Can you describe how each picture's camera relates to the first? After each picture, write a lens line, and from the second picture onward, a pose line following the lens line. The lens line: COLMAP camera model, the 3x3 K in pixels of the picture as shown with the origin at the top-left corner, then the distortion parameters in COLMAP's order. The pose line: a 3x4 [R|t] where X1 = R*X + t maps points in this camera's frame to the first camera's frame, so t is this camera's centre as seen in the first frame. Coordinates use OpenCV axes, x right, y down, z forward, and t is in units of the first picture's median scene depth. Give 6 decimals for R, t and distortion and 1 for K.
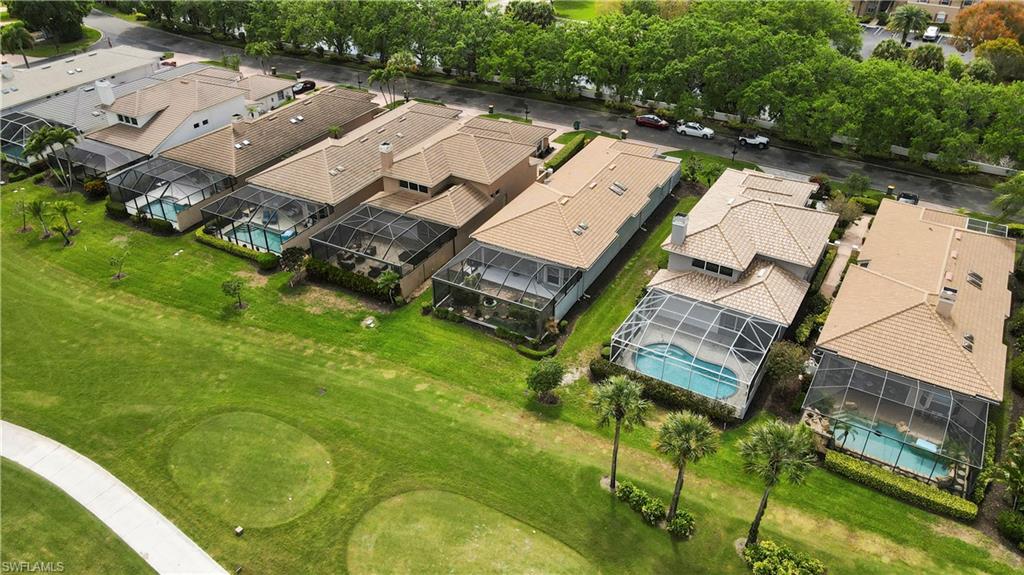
lens RADIAL K [[739.8, 0, 512.0], [0, 739.8, 287.5], [0, 0, 1]] dist [0.042354, -0.000138]
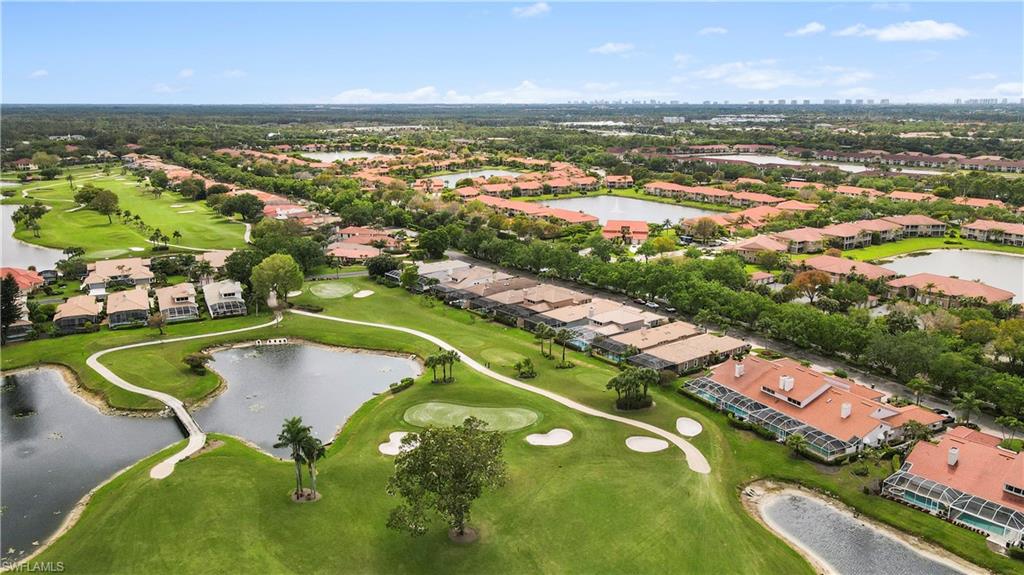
lens RADIAL K [[739.8, 0, 512.0], [0, 739.8, 287.5], [0, 0, 1]] dist [0.042354, -0.000138]
pose [[0.929325, 0.091770, -0.357677, 0.922899], [-0.204492, 0.934437, -0.291566, 0.752361], [0.307469, 0.344102, 0.887162, -1.872940]]
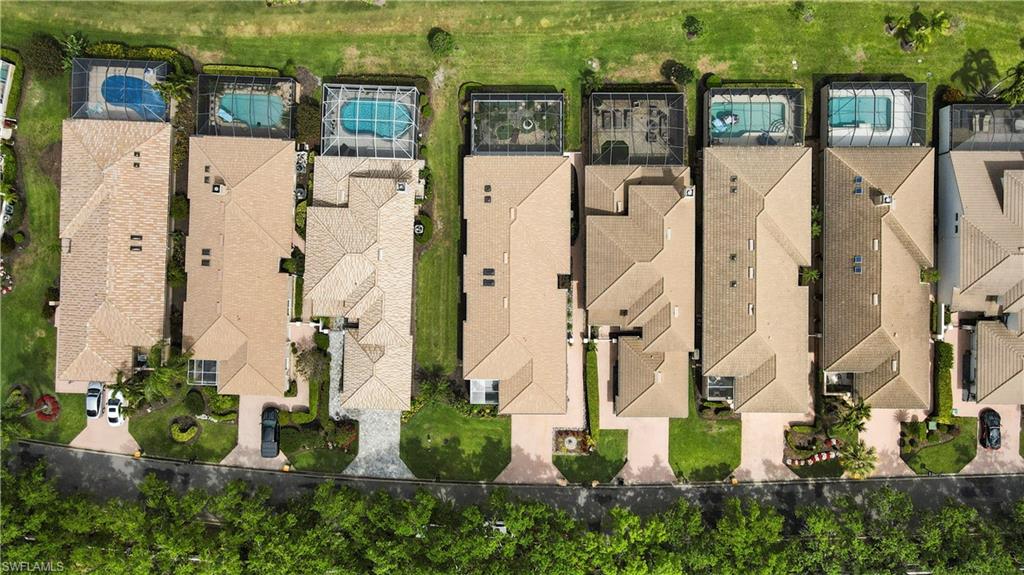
lens RADIAL K [[739.8, 0, 512.0], [0, 739.8, 287.5], [0, 0, 1]] dist [0.042354, -0.000138]
pose [[-0.876619, 0.481146, -0.006107, 0.125458], [-0.266426, -0.474766, 0.838818, -1.072202], [0.400694, 0.736951, 0.544378, 0.417341]]
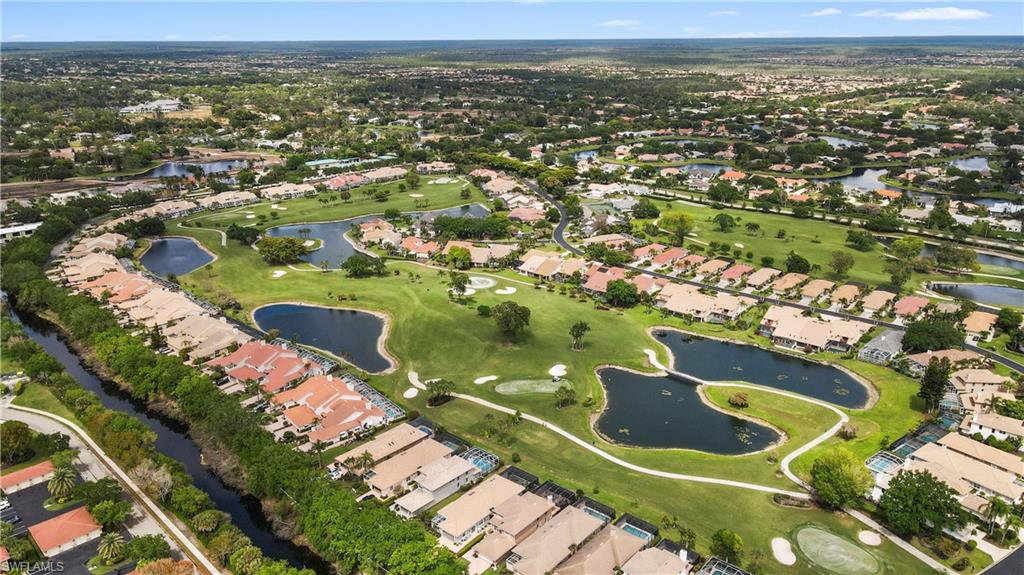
lens RADIAL K [[739.8, 0, 512.0], [0, 739.8, 287.5], [0, 0, 1]] dist [0.042354, -0.000138]
pose [[-0.982966, -0.048567, 0.177255, -0.444153], [0.110290, 0.615615, 0.780291, -2.729246], [-0.147017, 0.786549, -0.599772, 1.957585]]
